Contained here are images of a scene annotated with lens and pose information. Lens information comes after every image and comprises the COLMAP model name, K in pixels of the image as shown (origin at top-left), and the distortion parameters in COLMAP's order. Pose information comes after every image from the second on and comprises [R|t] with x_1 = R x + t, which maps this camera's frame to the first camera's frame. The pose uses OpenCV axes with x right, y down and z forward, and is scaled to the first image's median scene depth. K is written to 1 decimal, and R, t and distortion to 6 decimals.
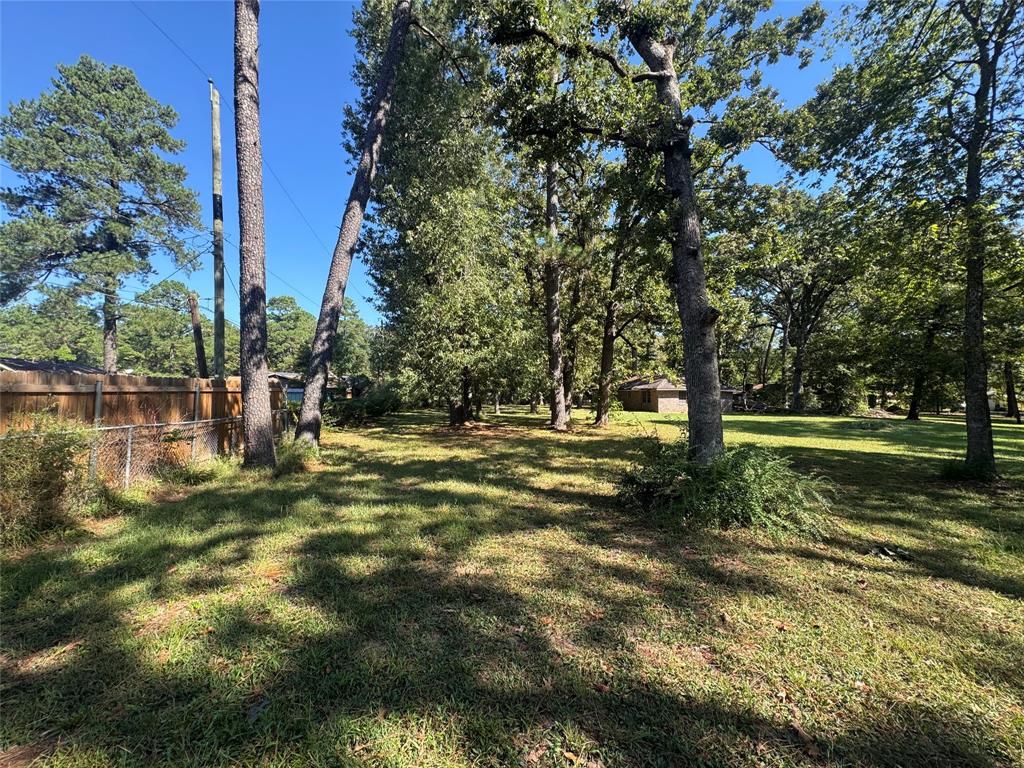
lens RADIAL K [[412.5, 0, 512.0], [0, 412.5, 384.0], [0, 0, 1]] dist [-0.000732, -0.000027]
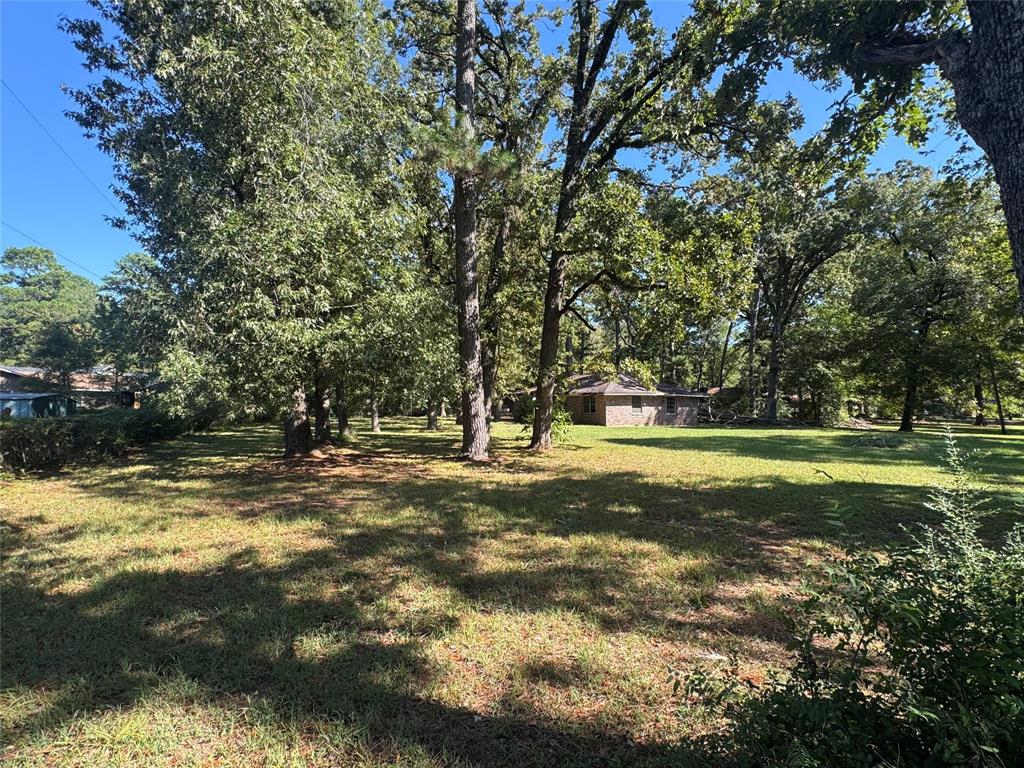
lens RADIAL K [[528.8, 0, 512.0], [0, 528.8, 384.0], [0, 0, 1]] dist [0.002642, 0.000154]
pose [[0.979410, 0.003265, 0.201856, 0.009038], [-0.001856, 0.999973, -0.007170, 0.004816], [-0.201874, 0.006648, 0.979389, 0.217272]]
